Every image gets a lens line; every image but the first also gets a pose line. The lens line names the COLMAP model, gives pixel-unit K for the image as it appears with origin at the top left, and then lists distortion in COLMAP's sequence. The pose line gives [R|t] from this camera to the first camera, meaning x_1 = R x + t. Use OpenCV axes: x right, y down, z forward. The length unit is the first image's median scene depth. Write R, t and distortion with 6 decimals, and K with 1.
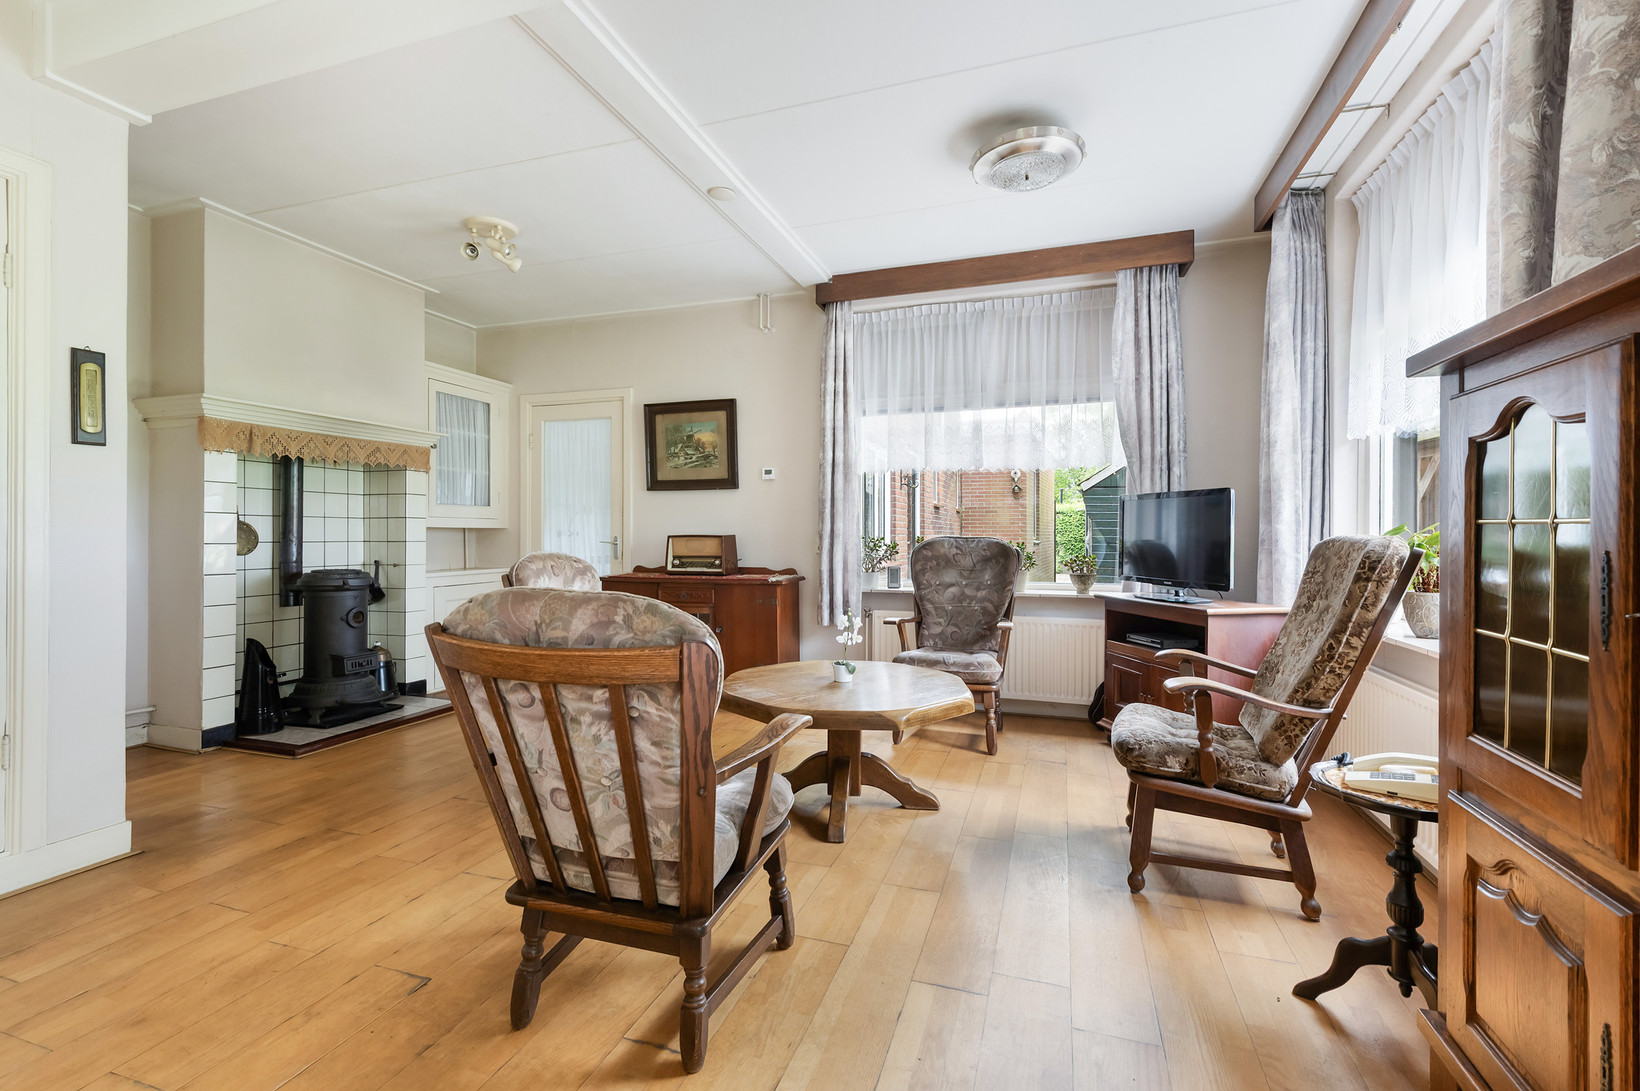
lens RADIAL K [[714.8, 0, 820.2], [0, 714.8, 526.7], [0, 0, 1]] dist [0.000359, 0.000025]
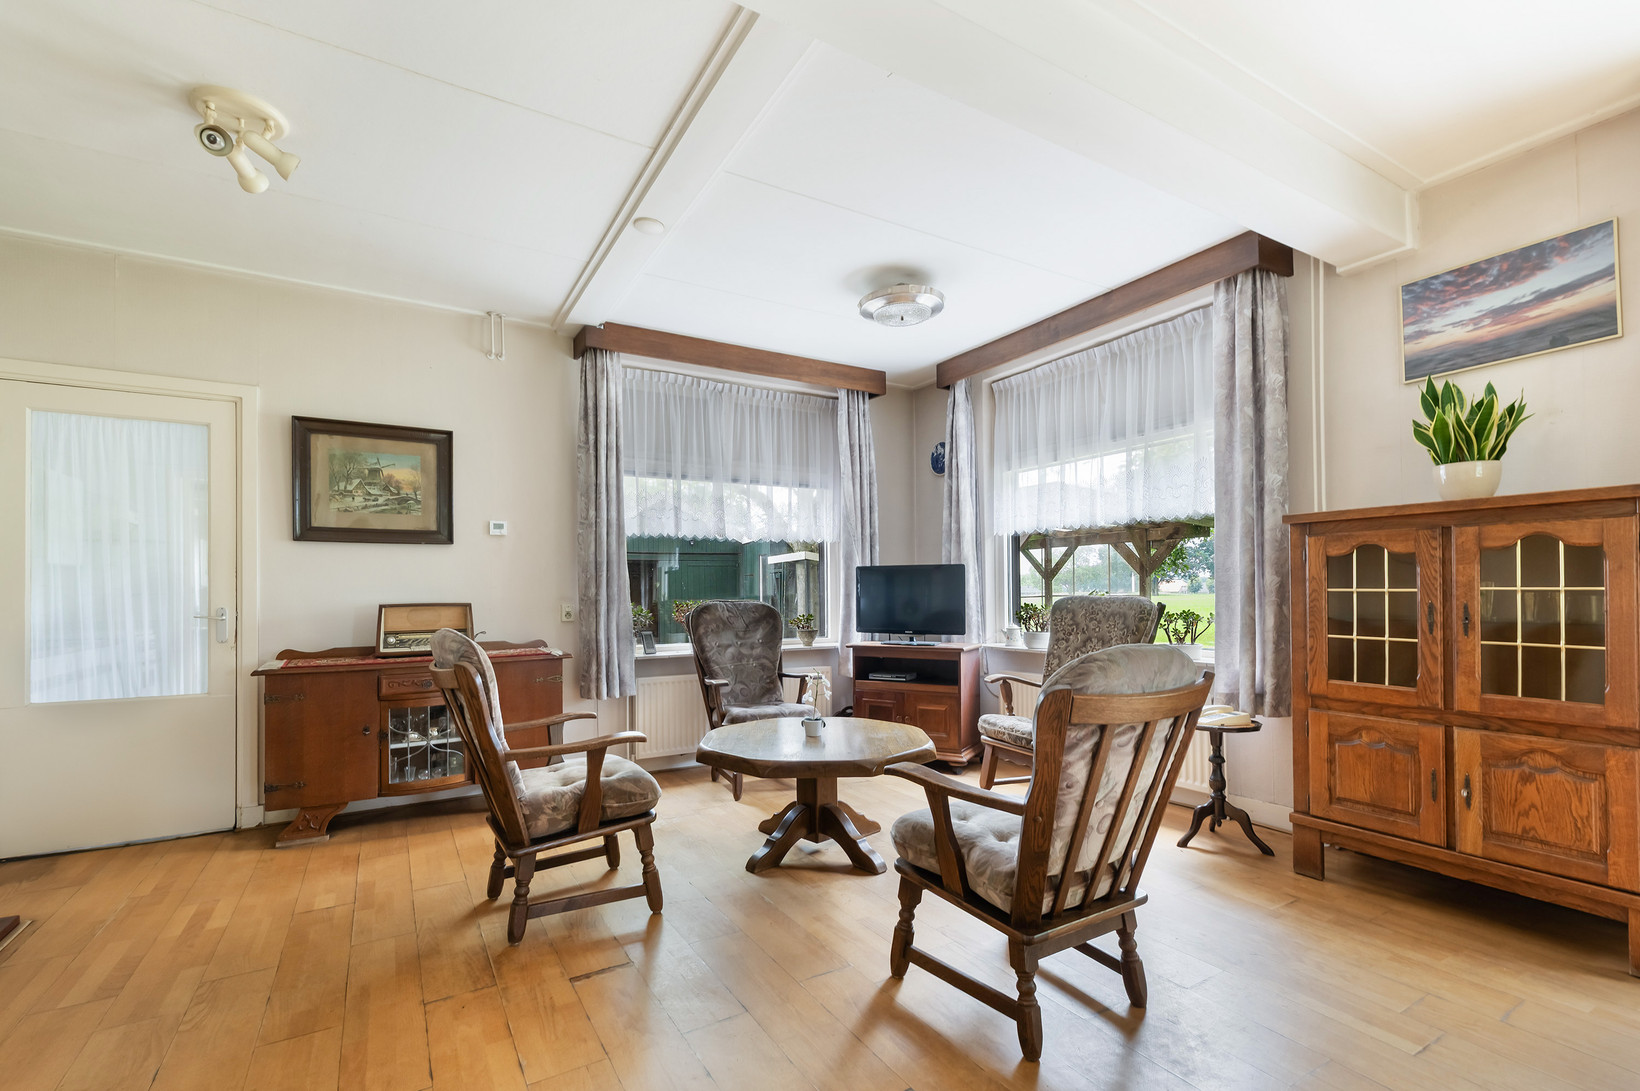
lens RADIAL K [[716.2, 0, 805.1], [0, 716.2, 587.2], [0, 0, 1]] dist [0.010004, -0.000272]
pose [[0.660389, -0.000760, 0.750923, -0.493151], [-0.001934, 0.999994, 0.002713, -0.008693], [-0.750921, -0.003244, 0.660384, 0.184249]]
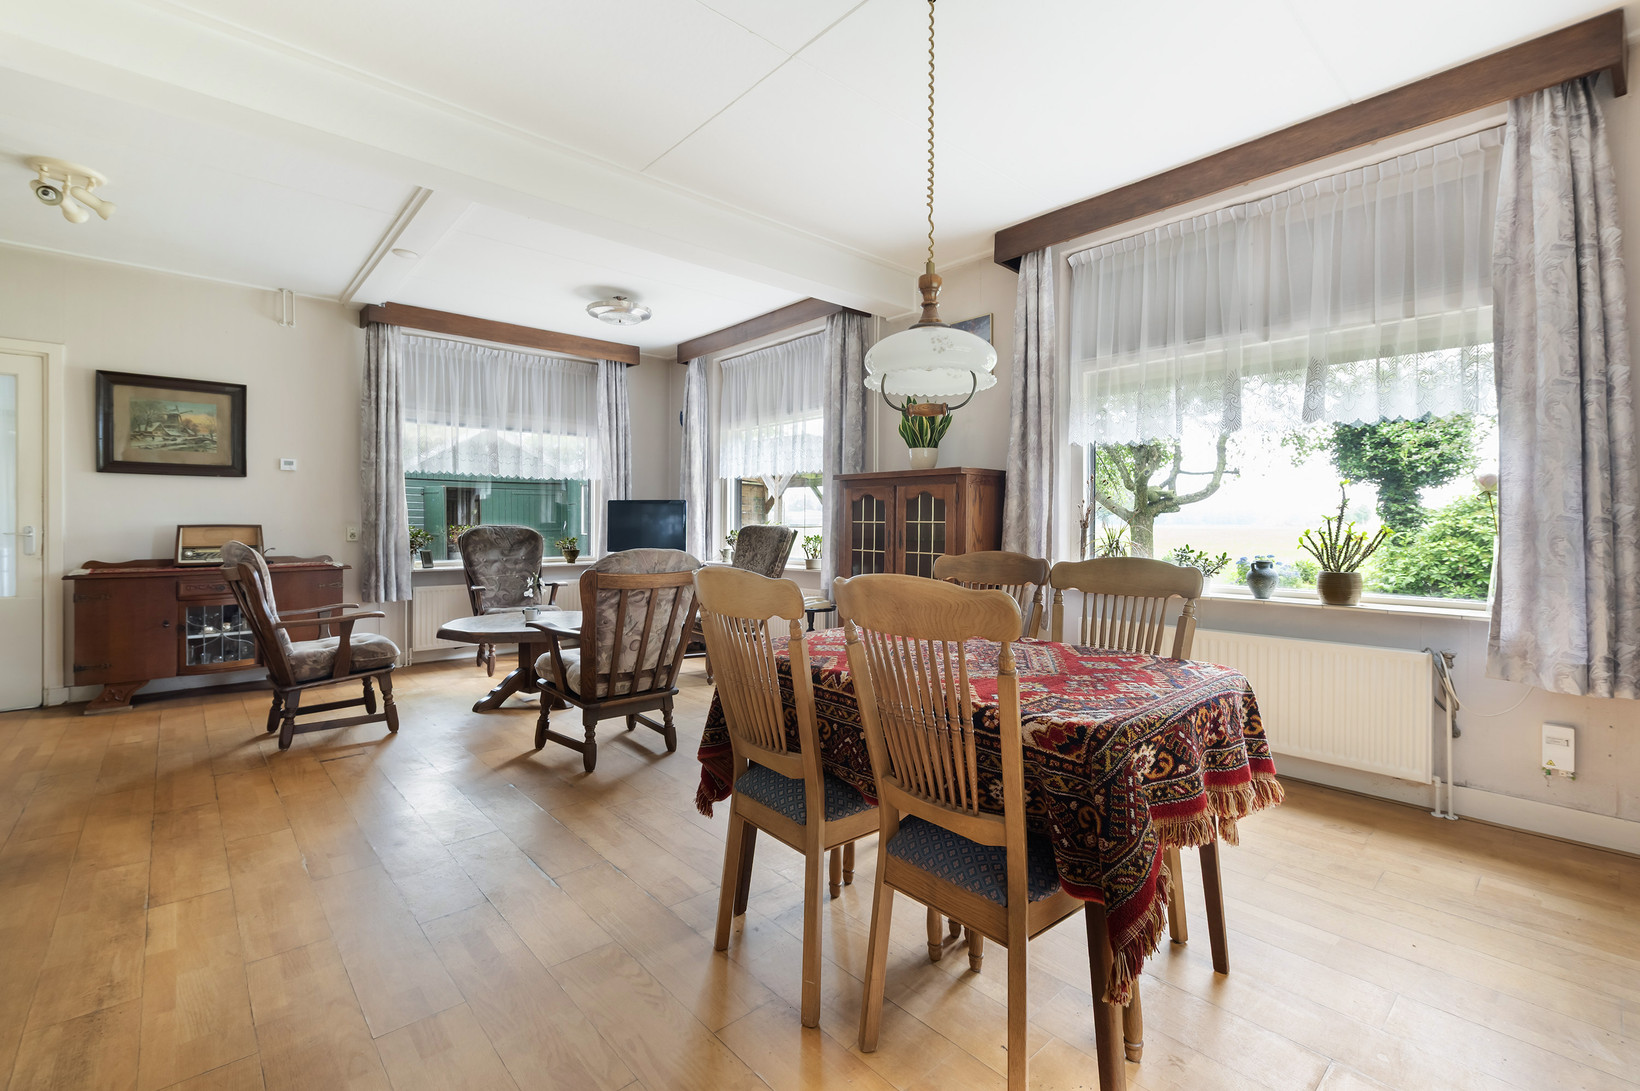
lens RADIAL K [[714.8, 0, 820.2], [0, 714.8, 526.7], [0, 0, 1]] dist [0.000359, 0.000025]
pose [[0.495338, -0.004789, 0.868687, -0.622571], [-0.015787, 0.999770, 0.014514, -0.012420], [-0.868557, -0.020903, 0.495148, -0.189016]]
